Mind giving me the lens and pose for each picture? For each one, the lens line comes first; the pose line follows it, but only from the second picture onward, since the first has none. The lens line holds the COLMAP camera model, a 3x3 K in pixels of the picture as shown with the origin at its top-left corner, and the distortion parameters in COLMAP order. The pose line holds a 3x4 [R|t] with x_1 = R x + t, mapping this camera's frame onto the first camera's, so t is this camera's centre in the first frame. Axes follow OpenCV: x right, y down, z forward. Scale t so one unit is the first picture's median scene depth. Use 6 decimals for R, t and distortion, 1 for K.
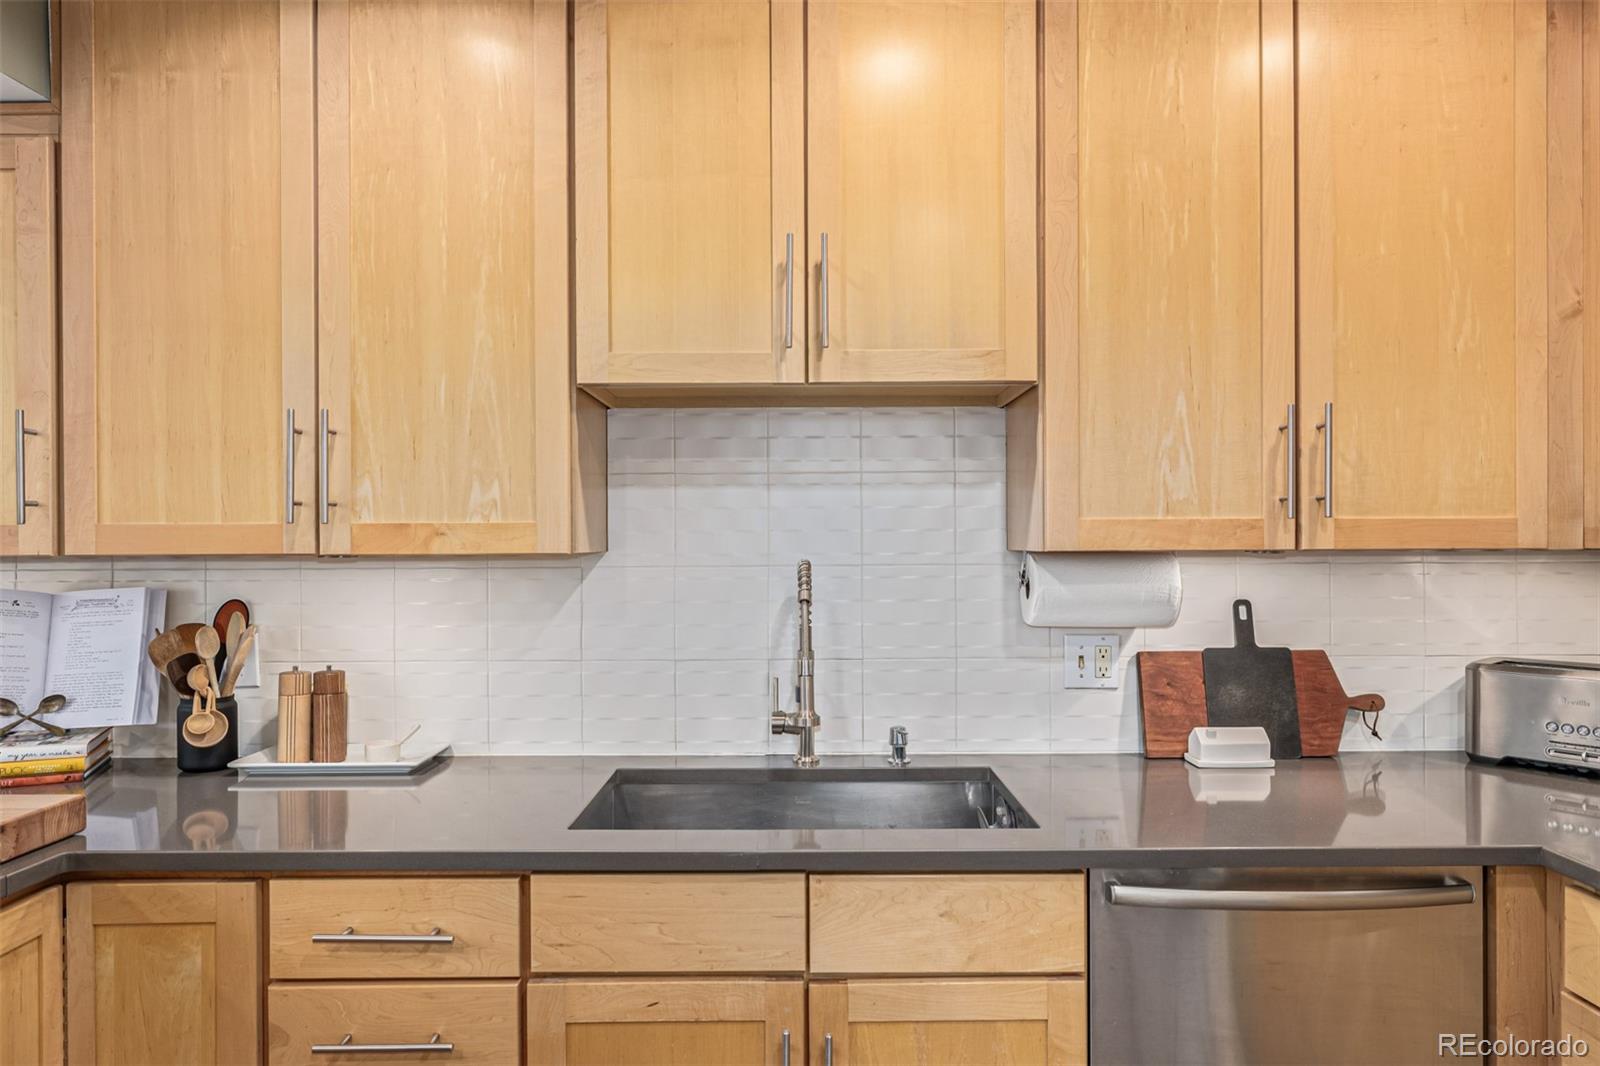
lens RADIAL K [[937.9, 0, 798.4], [0, 937.9, 544.3], [0, 0, 1]] dist [-0.004923, -0.002199]
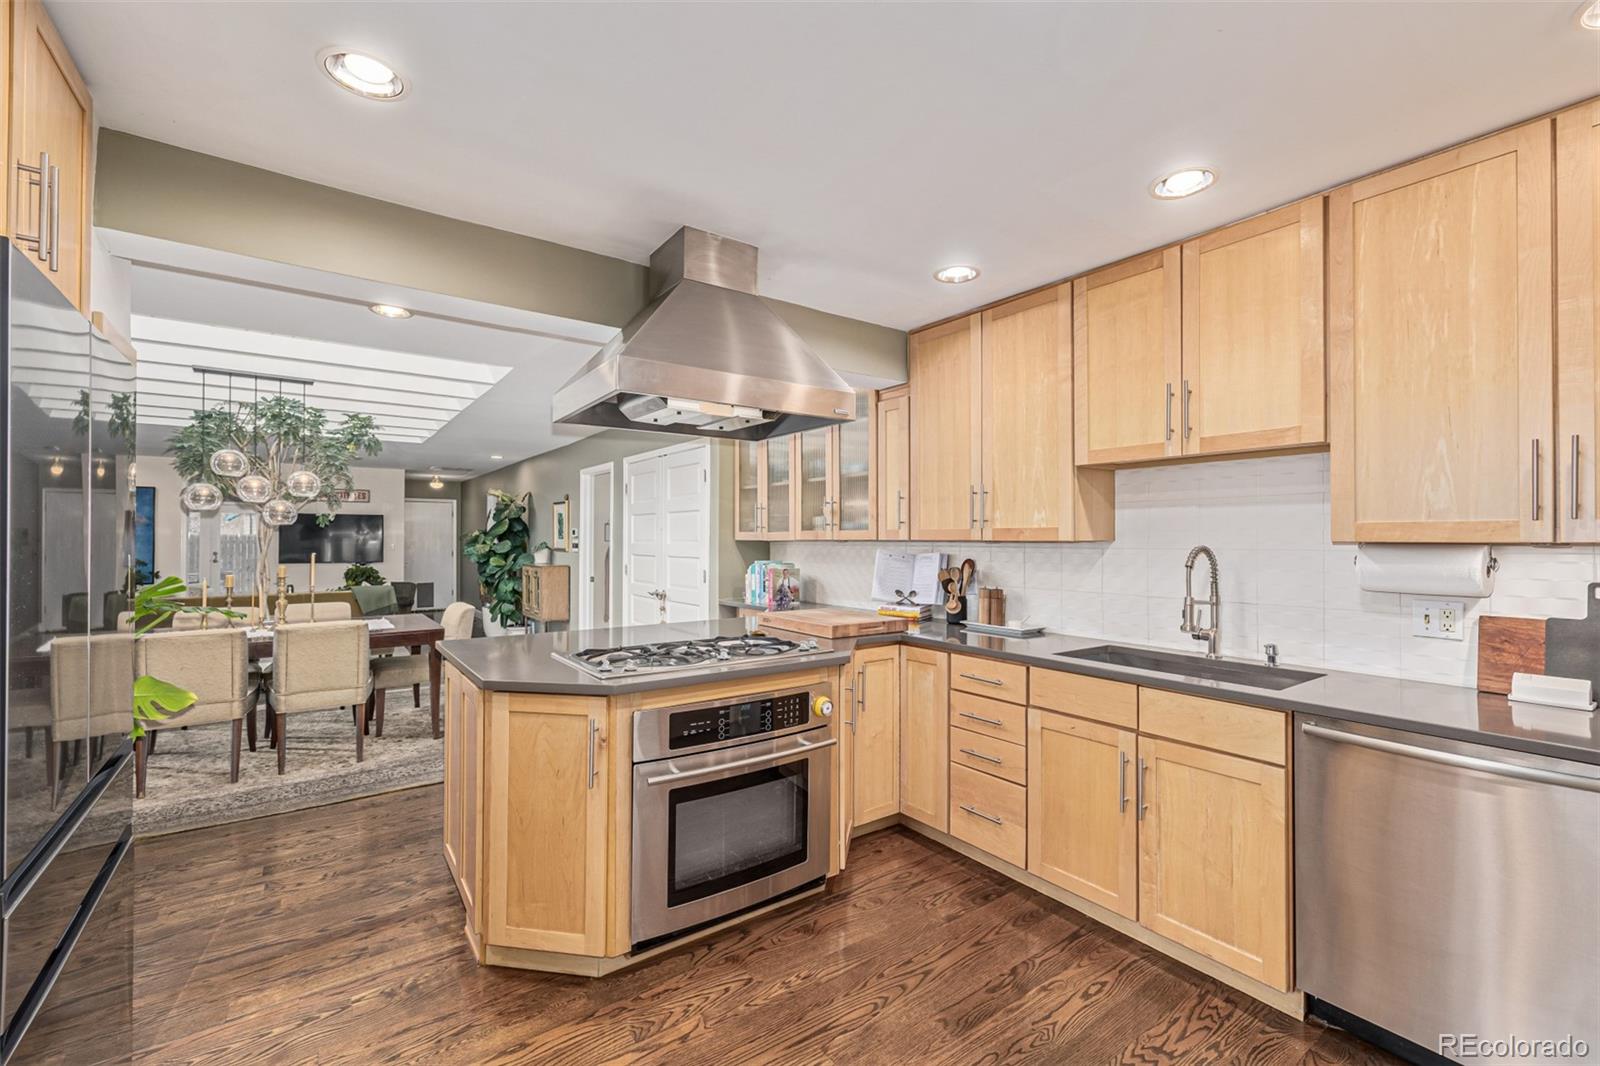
lens RADIAL K [[675.5, 0, 802.9], [0, 675.5, 530.4], [0, 0, 1]] dist [0.001329, -0.001378]
pose [[0.585927, -0.003988, -0.810354, 0.644773], [-0.004123, 0.999960, -0.007902, 0.000050], [0.810354, 0.007971, 0.585887, -0.445429]]
